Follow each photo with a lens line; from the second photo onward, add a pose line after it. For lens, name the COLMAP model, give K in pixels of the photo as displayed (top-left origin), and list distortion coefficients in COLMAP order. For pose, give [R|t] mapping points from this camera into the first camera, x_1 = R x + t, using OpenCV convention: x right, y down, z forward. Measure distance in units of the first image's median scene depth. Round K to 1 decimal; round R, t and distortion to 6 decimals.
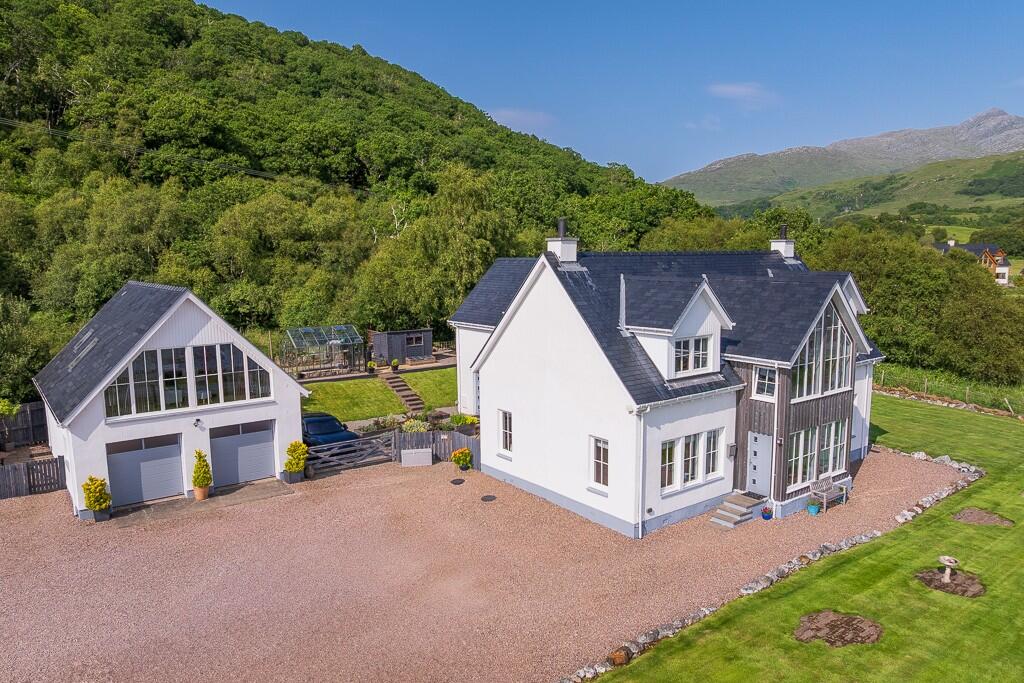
lens RADIAL K [[711.1, 0, 516.2], [0, 711.1, 356.5], [0, 0, 1]] dist [-0.028374, -0.006074]
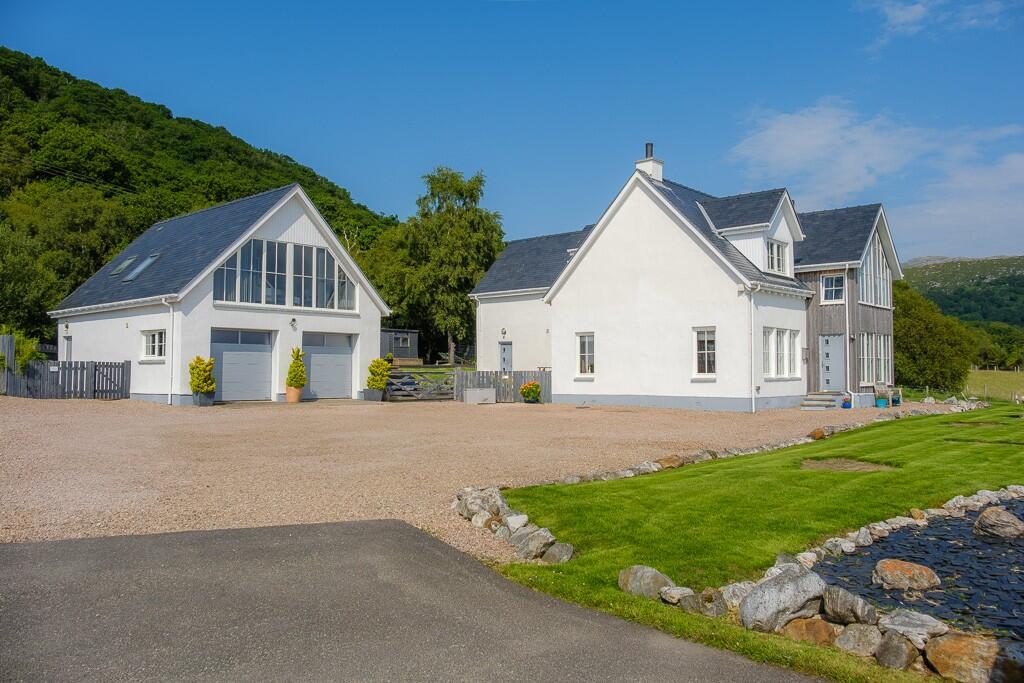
lens RADIAL K [[787.8, 0, 513.0], [0, 787.8, 342.1], [0, 0, 1]] dist [-0.052581, 0.022052]
pose [[0.981999, 0.018072, 0.188019, -0.362190], [0.017077, 0.982841, -0.183662, 0.324932], [-0.188112, 0.183567, 0.964840, -0.079851]]
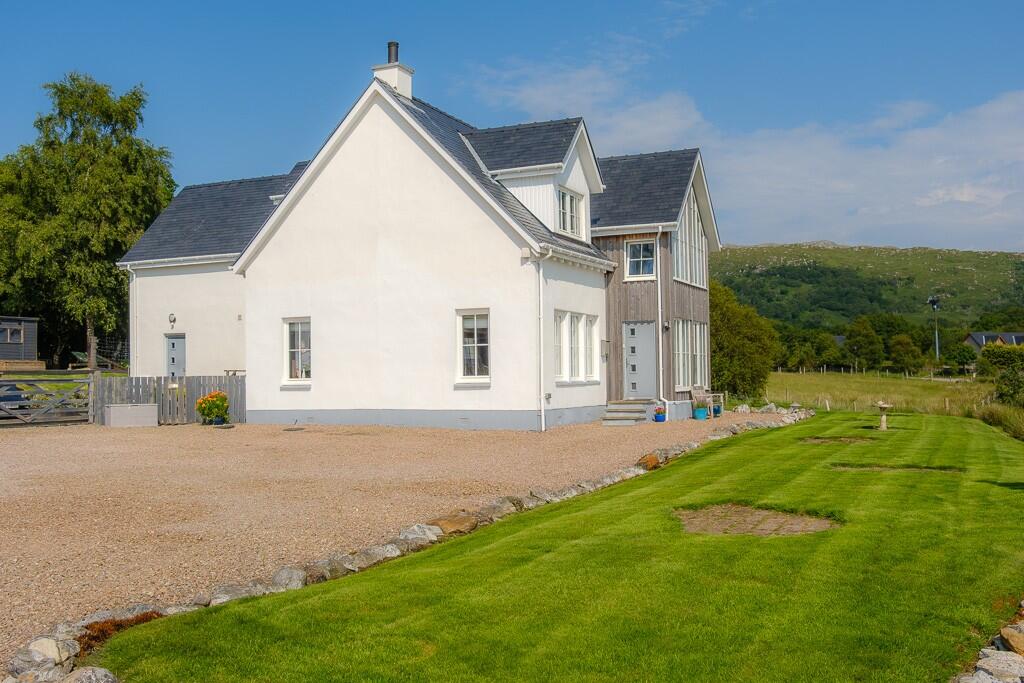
lens RADIAL K [[1004.7, 0, 512.4], [0, 1004.7, 340.6], [0, 0, 1]] dist [-0.025297, 0.000000]
pose [[0.878008, 0.017822, 0.478313, -0.325240], [0.072711, 0.982743, -0.170089, 0.305452], [-0.473090, 0.184118, 0.861560, 0.074728]]
